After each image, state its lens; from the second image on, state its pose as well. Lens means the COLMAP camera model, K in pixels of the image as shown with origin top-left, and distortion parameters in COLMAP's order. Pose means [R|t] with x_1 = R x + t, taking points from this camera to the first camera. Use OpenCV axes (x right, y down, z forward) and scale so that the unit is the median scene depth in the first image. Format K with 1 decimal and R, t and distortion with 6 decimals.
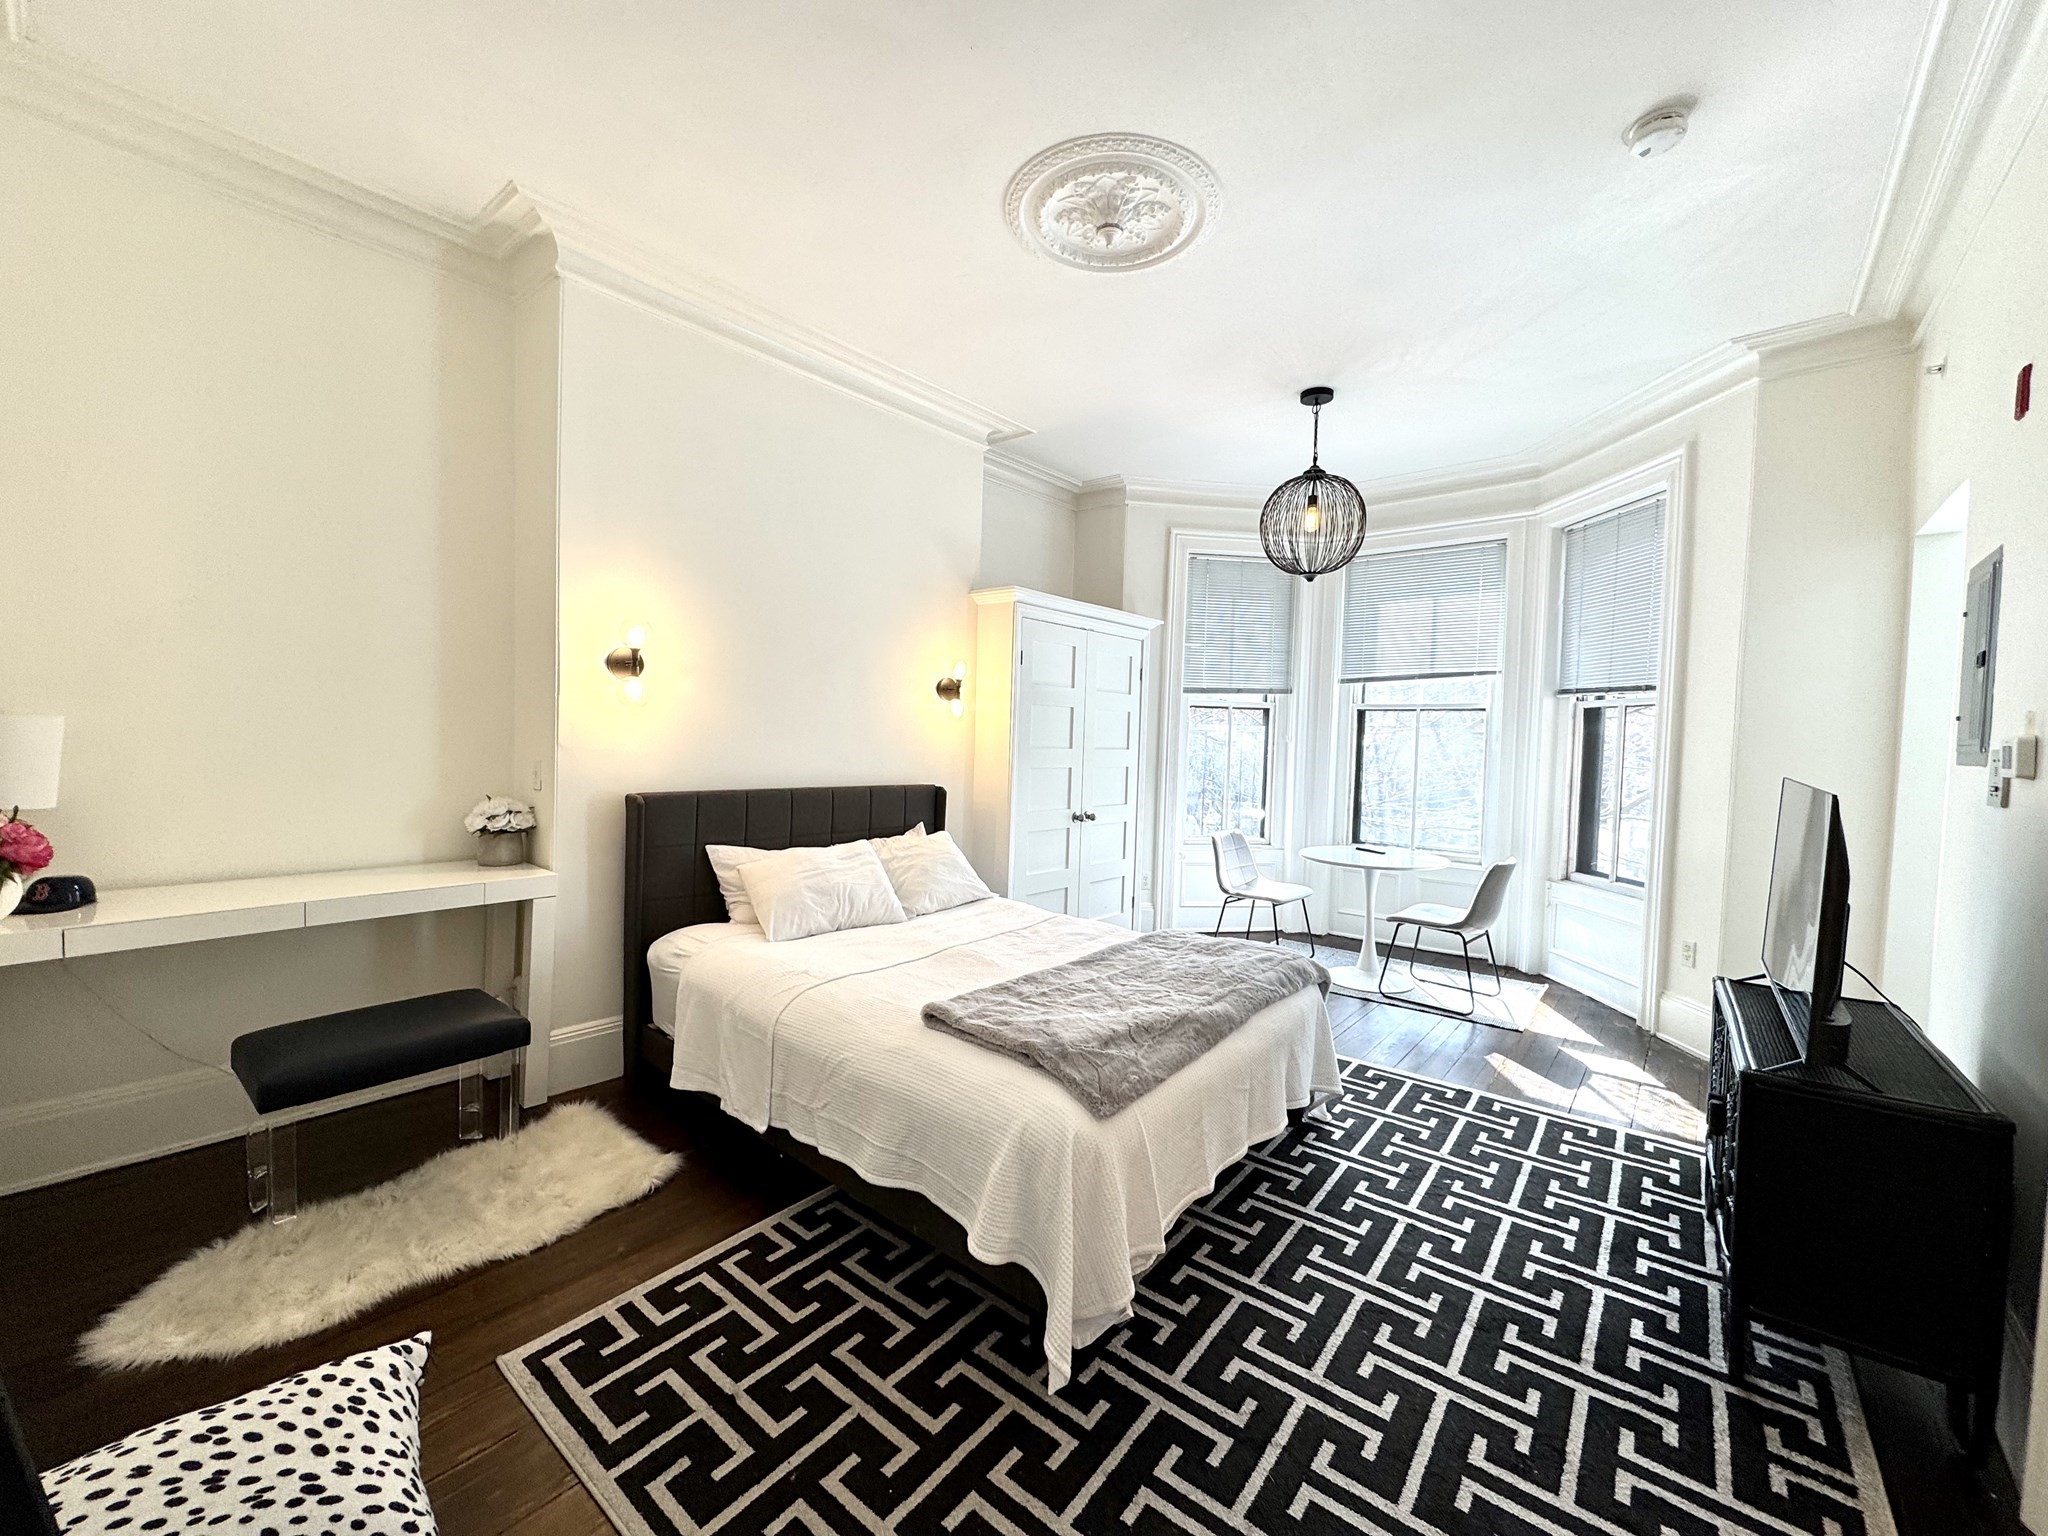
lens RADIAL K [[809.5, 0, 1026.1], [0, 809.5, 765.2], [0, 0, 1]] dist [-0.005989, 0.001240]
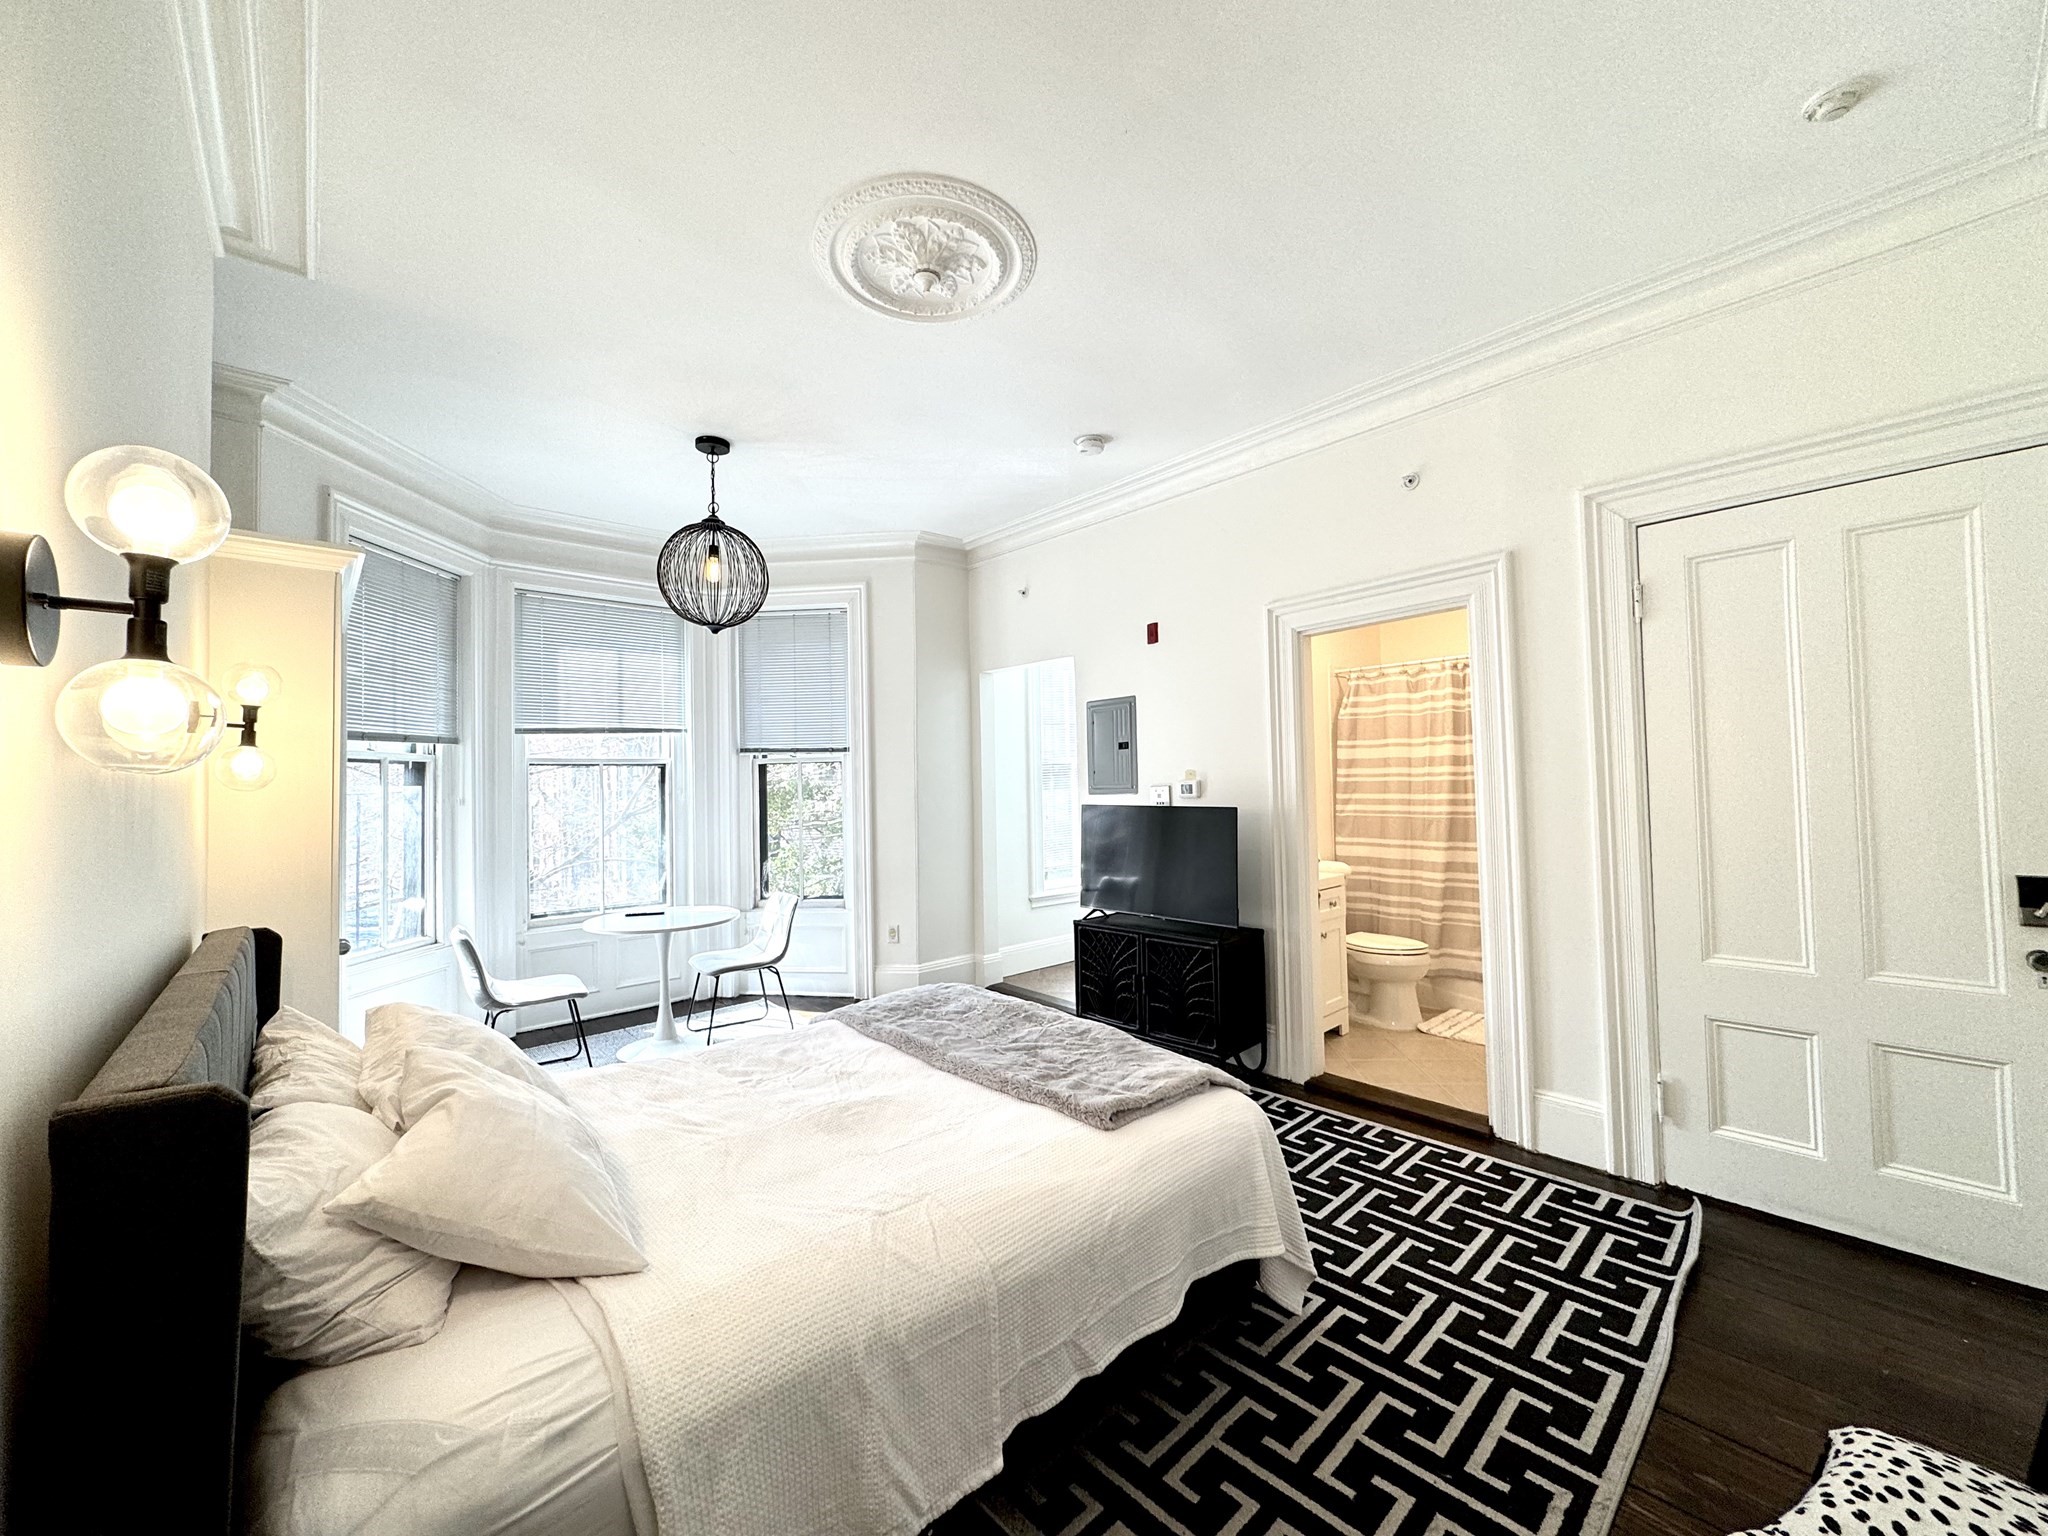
lens RADIAL K [[809.5, 0, 1025.6], [0, 809.5, 764.8], [0, 0, 1]] dist [-0.005989, 0.001240]
pose [[0.136410, 0.000884, 0.990652, -0.550773], [0.061172, 0.998084, -0.009314, -0.040064], [-0.988762, 0.061871, 0.136094, 0.516190]]
